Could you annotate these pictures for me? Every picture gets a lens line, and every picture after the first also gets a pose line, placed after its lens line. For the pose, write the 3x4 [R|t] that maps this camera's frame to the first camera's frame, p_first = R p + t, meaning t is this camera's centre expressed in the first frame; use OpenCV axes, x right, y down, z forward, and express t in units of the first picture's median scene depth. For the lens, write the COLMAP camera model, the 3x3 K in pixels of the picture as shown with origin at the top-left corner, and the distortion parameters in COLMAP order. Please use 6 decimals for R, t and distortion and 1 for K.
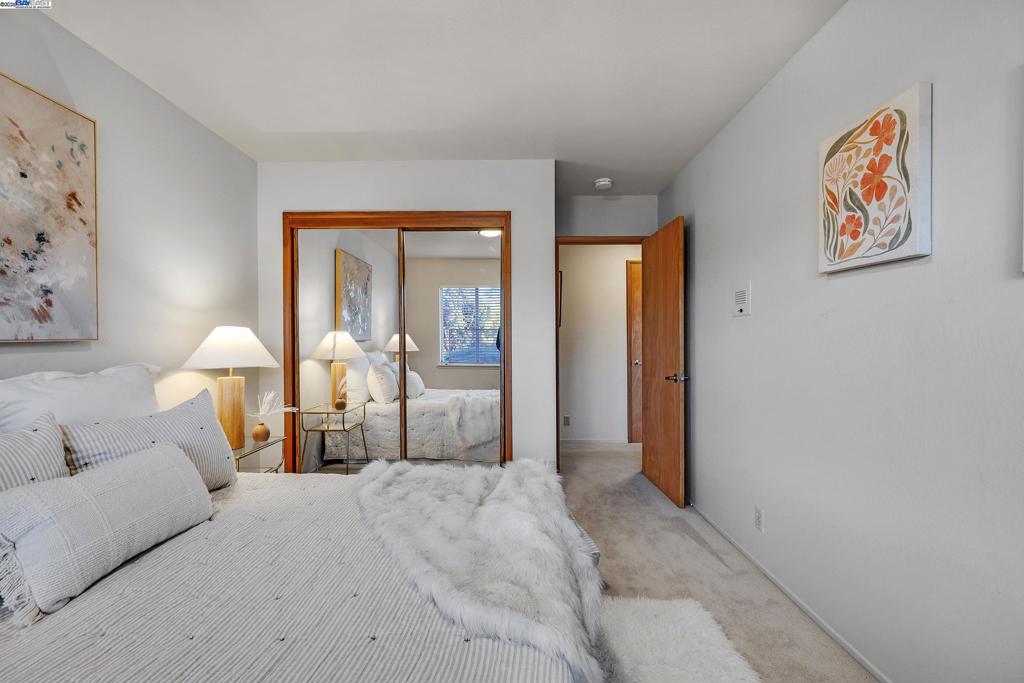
lens RADIAL K [[426.1, 0, 511.5], [0, 426.1, 342.0], [0, 0, 1]] dist [-0.000003, 0.000115]
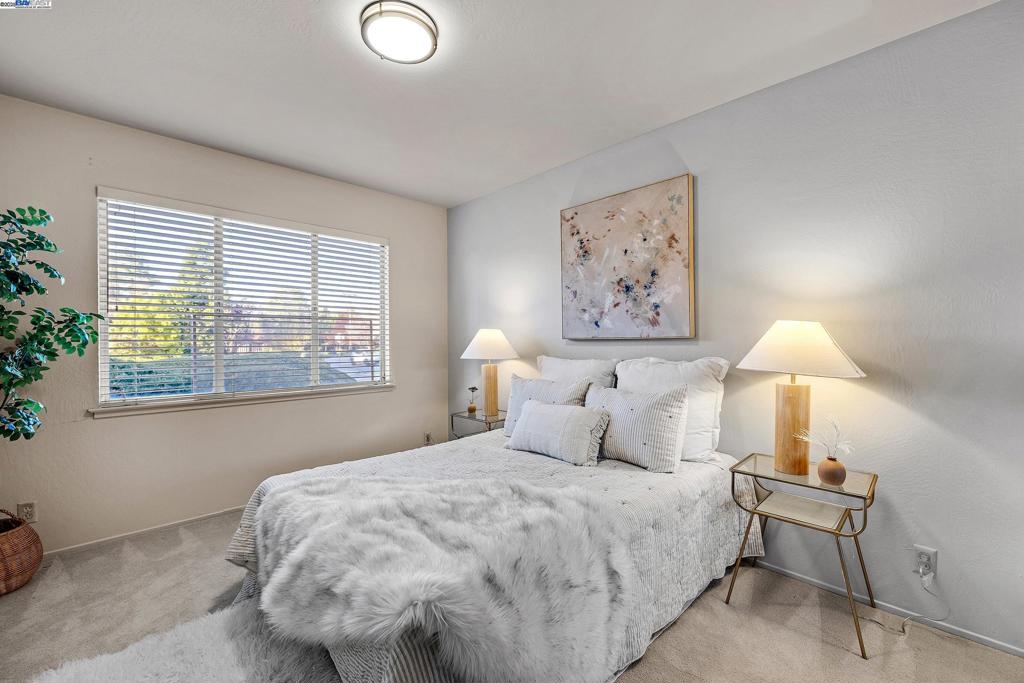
lens RADIAL K [[426.1, 0, 511.0], [0, 426.1, 339.9], [0, 0, 1]] dist [-0.000003, 0.000115]
pose [[-0.702267, 0.003275, -0.711906, 0.410444], [-0.000084, 0.999989, 0.004683, -0.002679], [0.711913, 0.003349, -0.702259, 1.736992]]
